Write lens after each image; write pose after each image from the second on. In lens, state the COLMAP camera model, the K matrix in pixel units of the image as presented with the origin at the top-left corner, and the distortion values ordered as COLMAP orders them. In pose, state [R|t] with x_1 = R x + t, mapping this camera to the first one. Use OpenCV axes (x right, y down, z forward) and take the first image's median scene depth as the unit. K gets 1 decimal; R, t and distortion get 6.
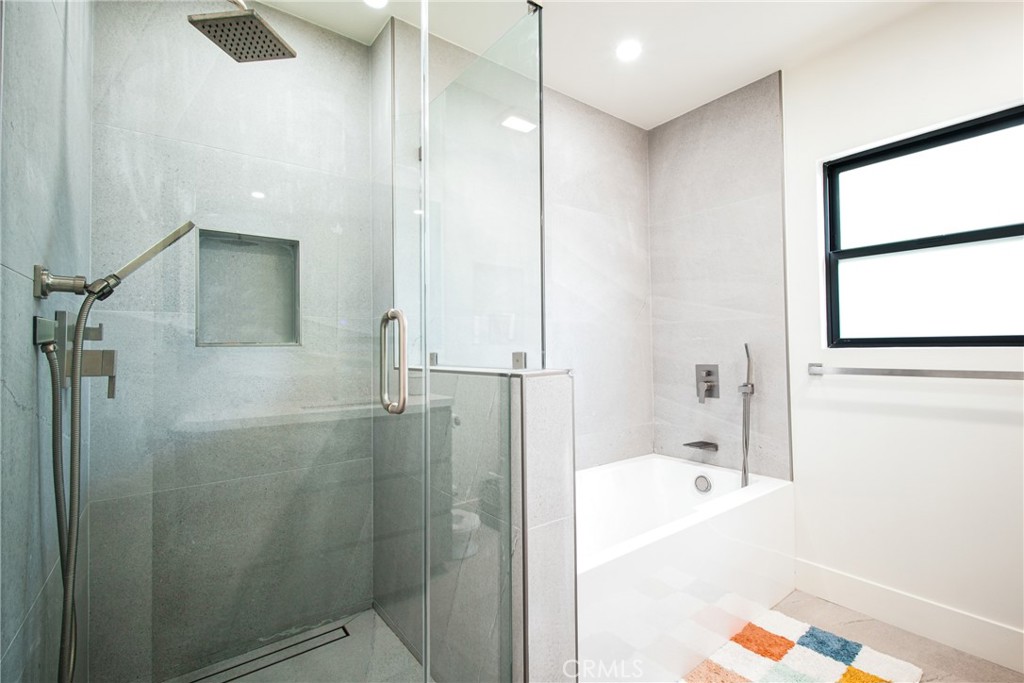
lens RADIAL K [[464.2, 0, 512.8], [0, 464.2, 337.8], [0, 0, 1]] dist [-0.001148, -0.000874]
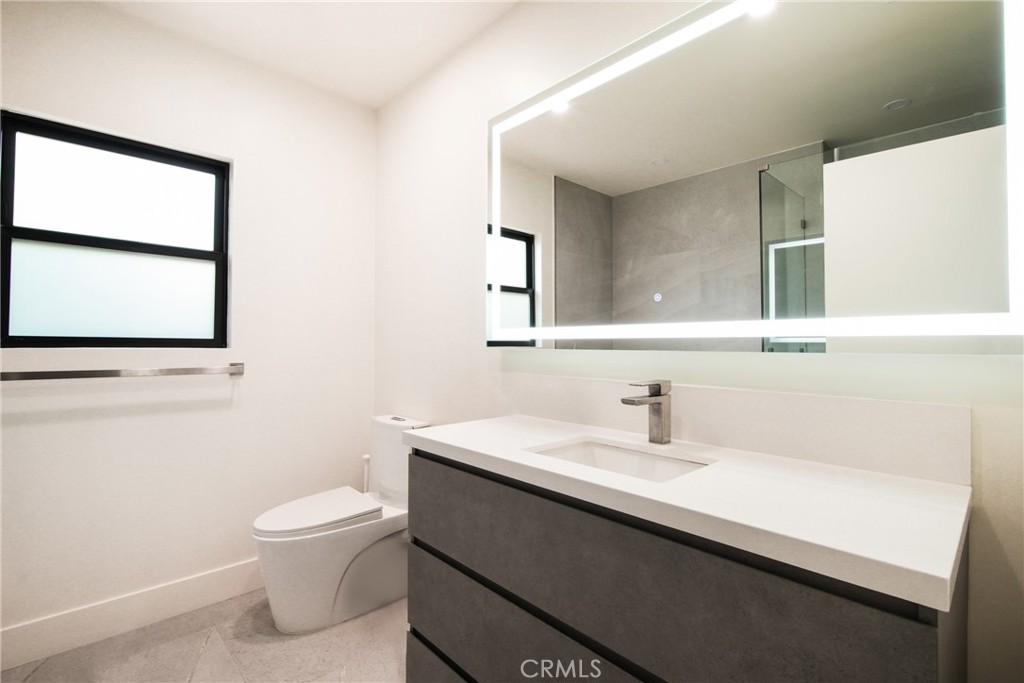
lens RADIAL K [[464.2, 0, 512.8], [0, 464.2, 337.8], [0, 0, 1]] dist [-0.001148, -0.000874]
pose [[-0.085478, 0.027541, 0.995959, -0.165892], [-0.023102, 0.999294, -0.029616, 0.007868], [-0.996072, -0.025540, -0.084781, 0.202312]]
